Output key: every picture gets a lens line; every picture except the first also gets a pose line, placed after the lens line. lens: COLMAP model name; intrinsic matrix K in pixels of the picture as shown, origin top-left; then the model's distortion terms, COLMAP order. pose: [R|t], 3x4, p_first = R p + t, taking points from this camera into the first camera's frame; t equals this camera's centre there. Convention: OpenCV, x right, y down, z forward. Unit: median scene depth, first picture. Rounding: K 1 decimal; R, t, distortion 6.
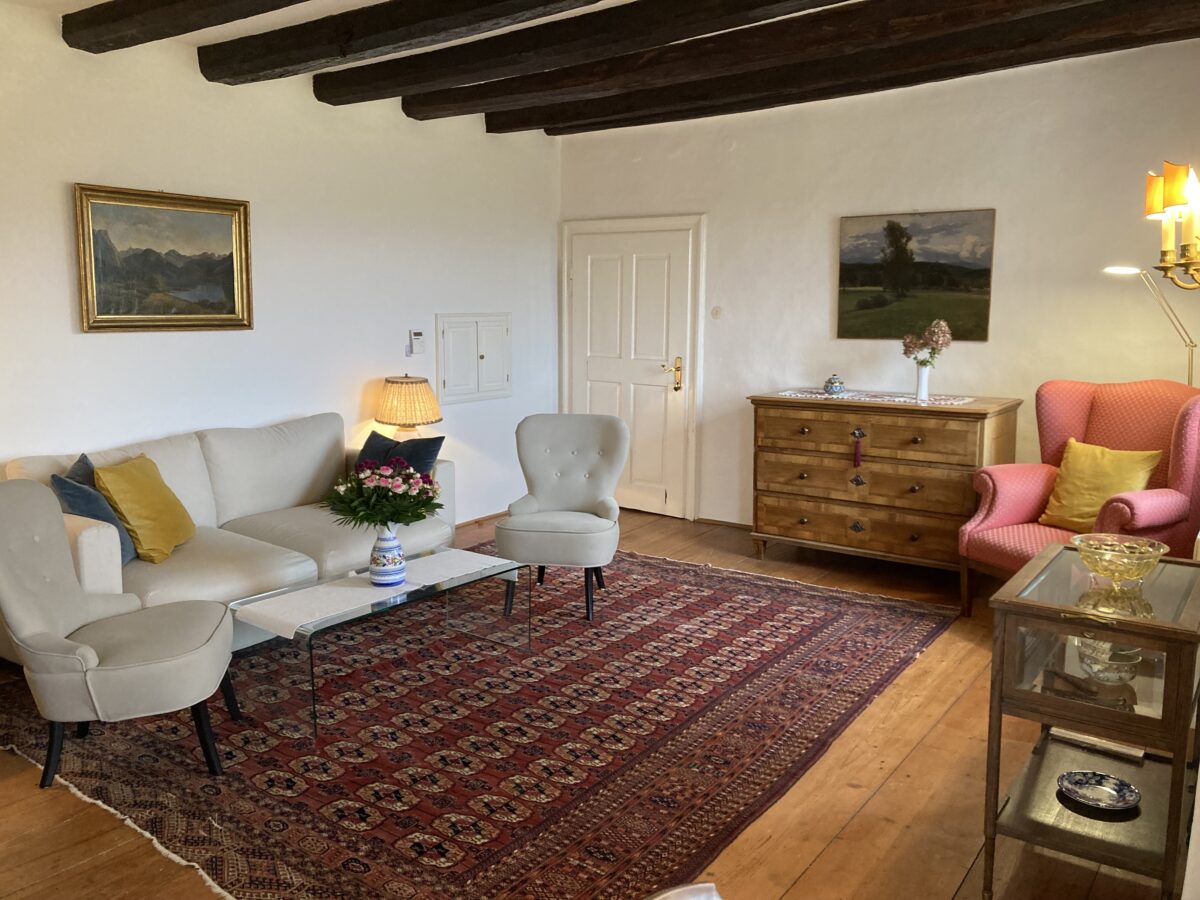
lens RADIAL K [[978.9, 0, 600.0], [0, 978.9, 450.0], [0, 0, 1]] dist [0.048237, -0.092637]
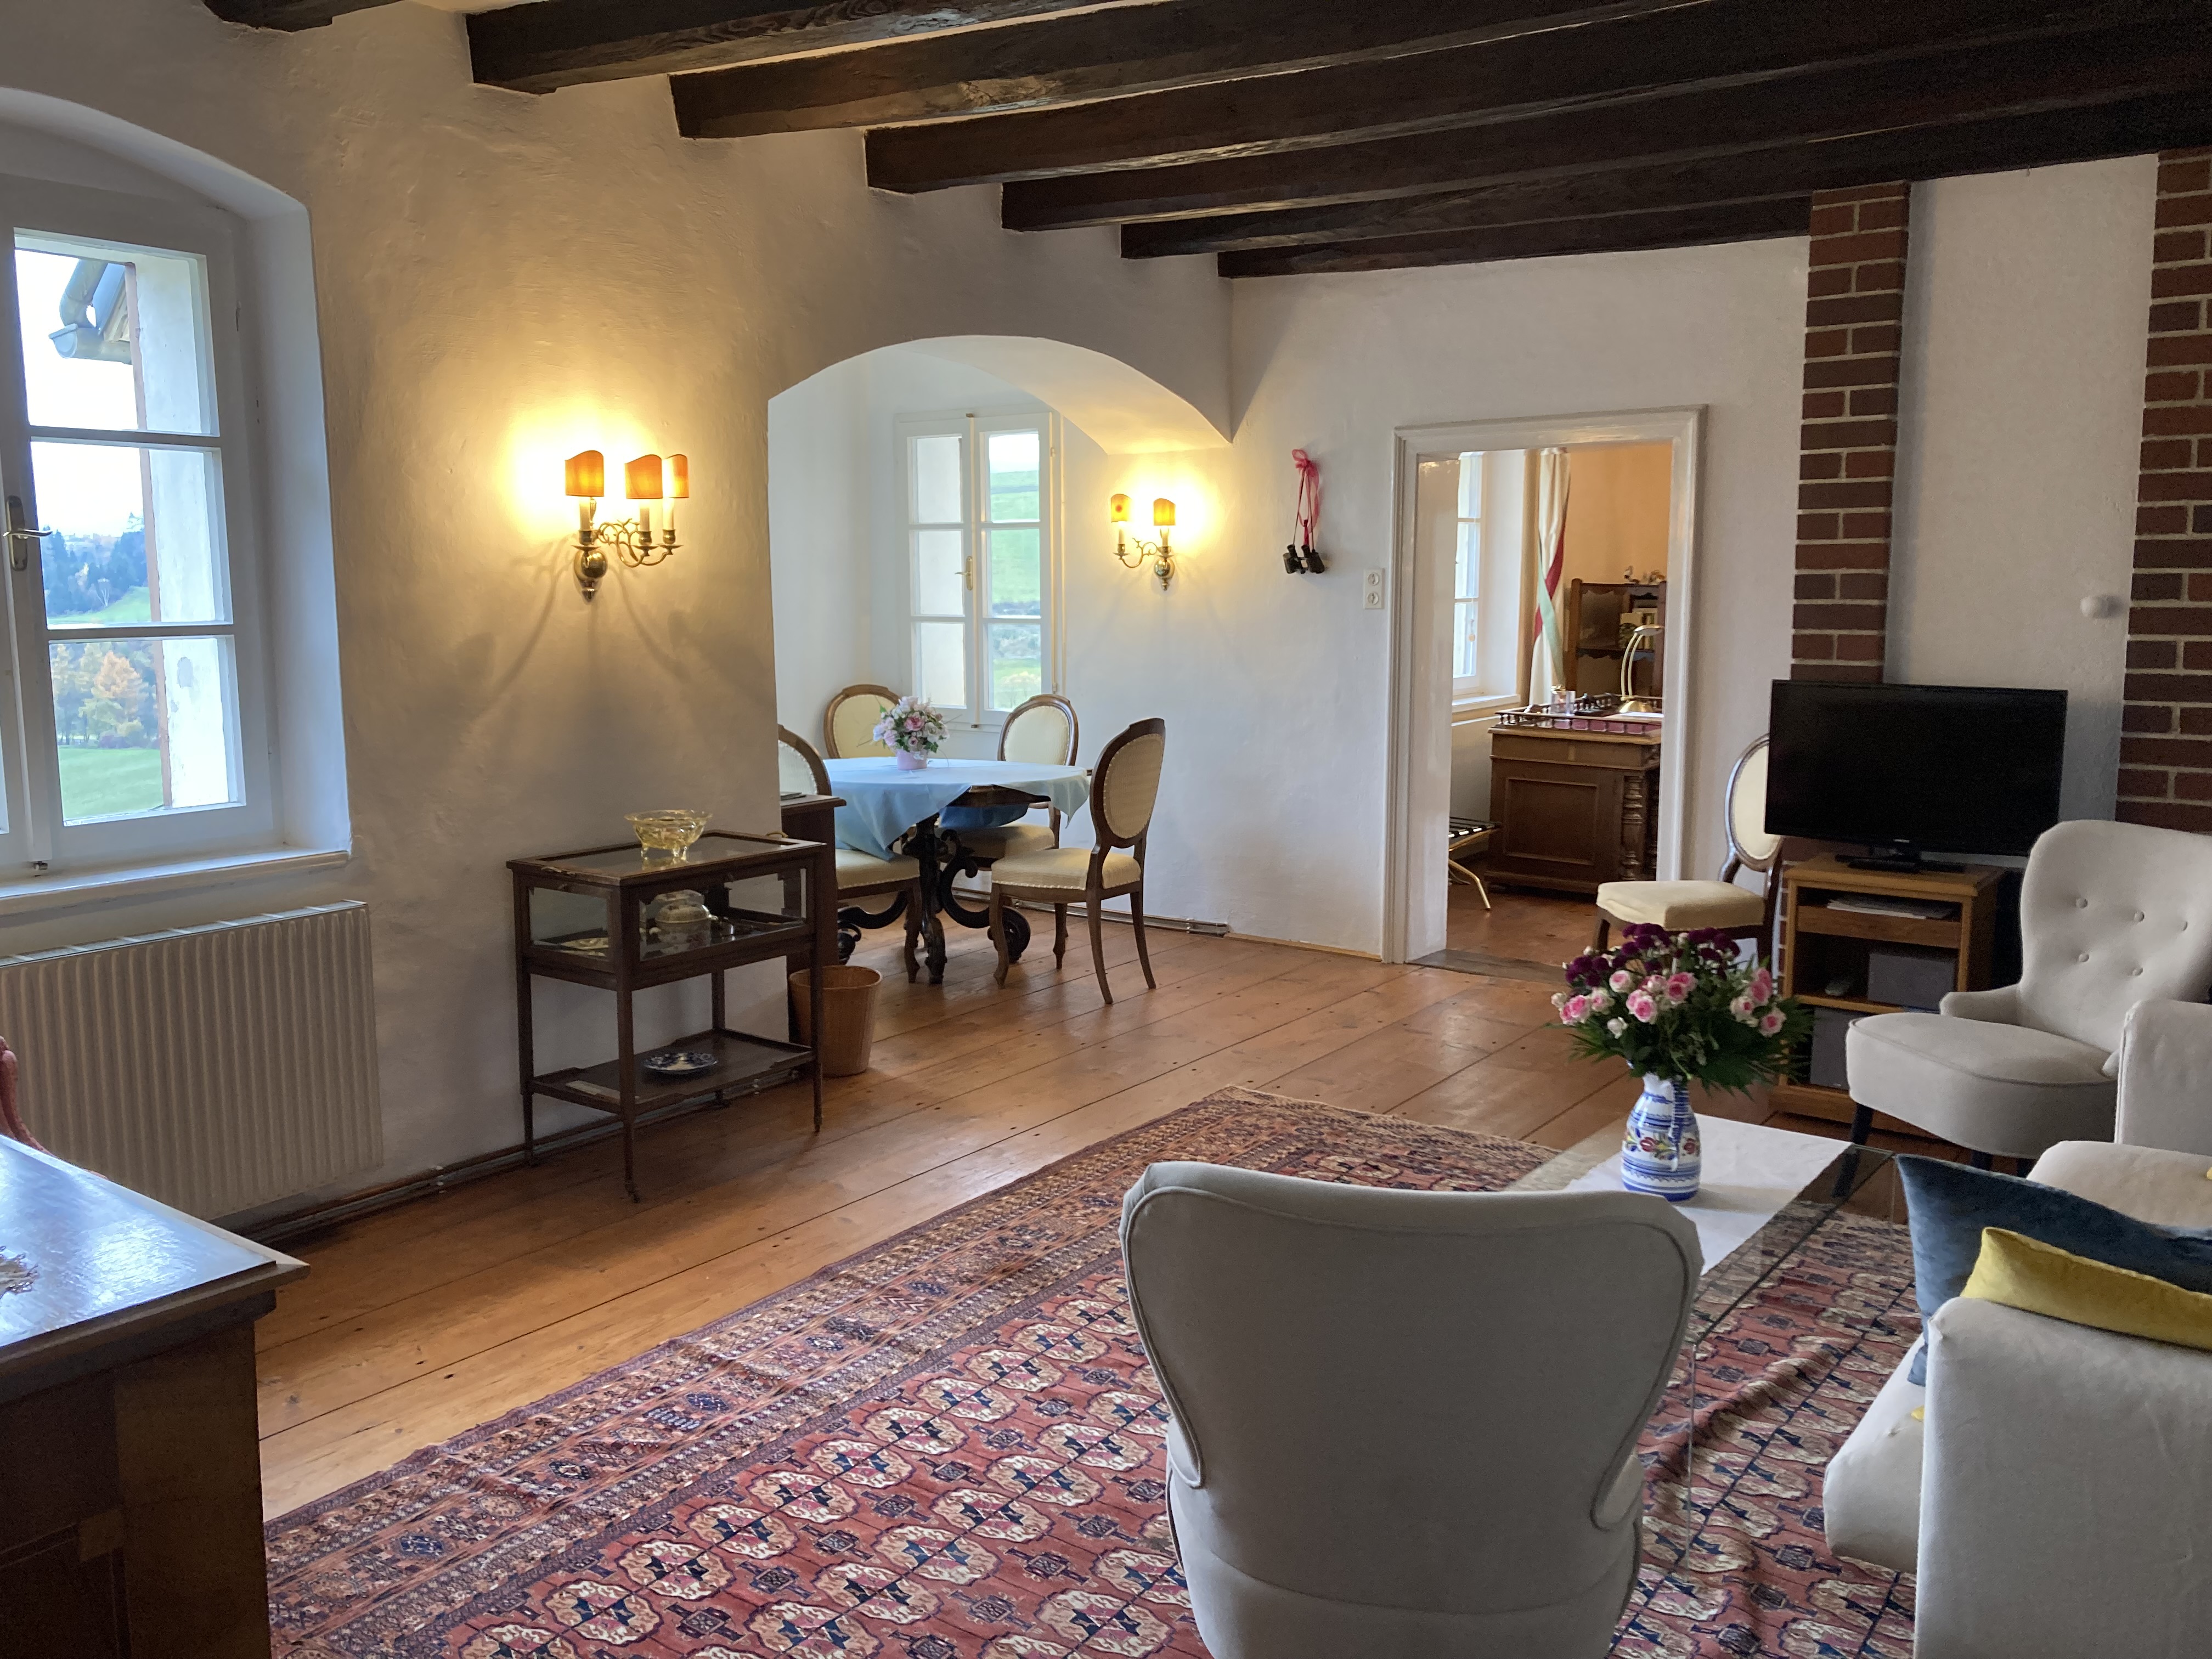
lens RADIAL K [[1804.4, 0, 1106.0], [0, 1804.4, 829.5], [0, 0, 1]] dist [0.048237, -0.092637]
pose [[-0.999912, -0.003923, -0.012664, 0.056886], [-0.007515, 0.954651, 0.297633, -0.275878], [0.010922, 0.297702, -0.954597, 1.724730]]
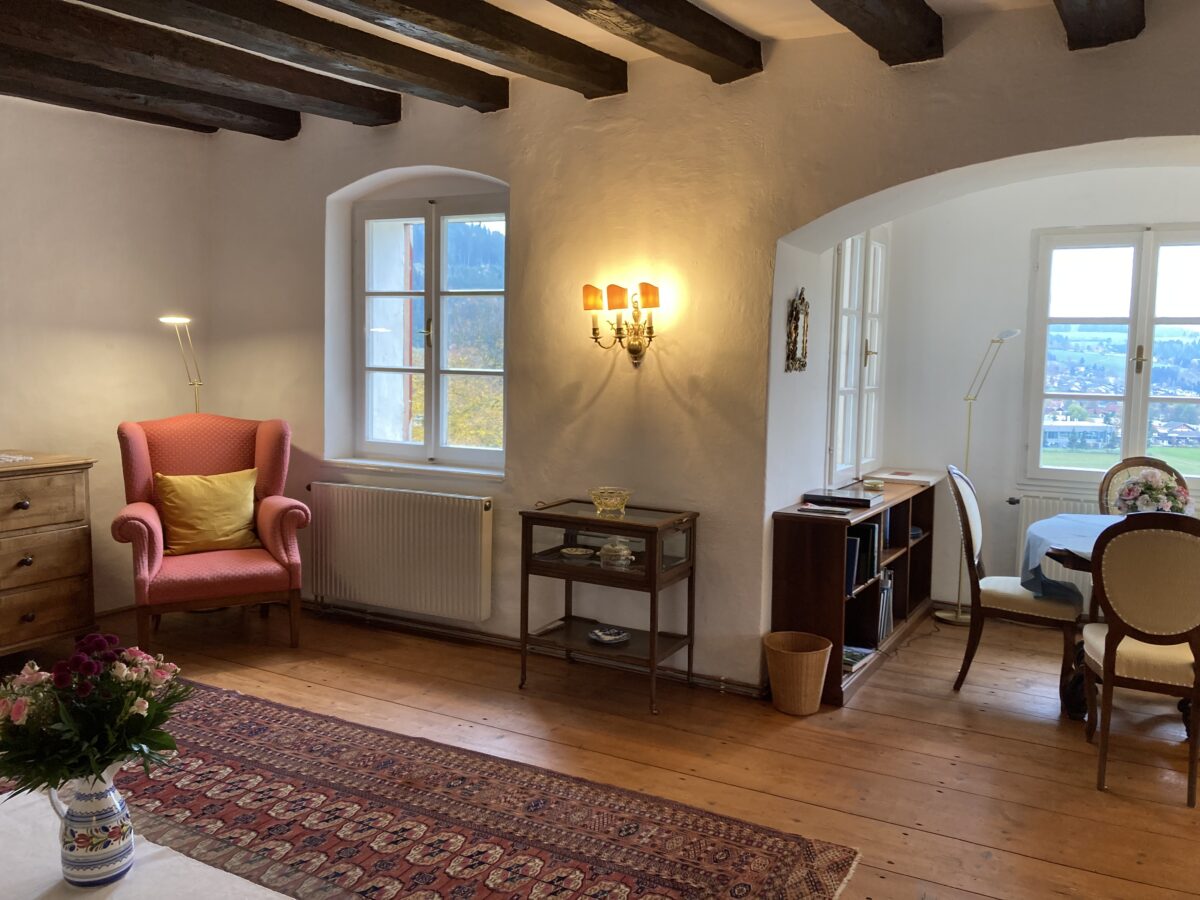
lens RADIAL K [[993.8, 0, 602.1], [0, 993.8, 440.7], [0, 0, 1]] dist [0.121945, -0.272949]
pose [[-0.119297, -0.096581, 0.988150, -0.756014], [0.138130, 0.983964, 0.112848, -0.118425], [-0.983203, 0.149955, -0.104043, 0.733643]]
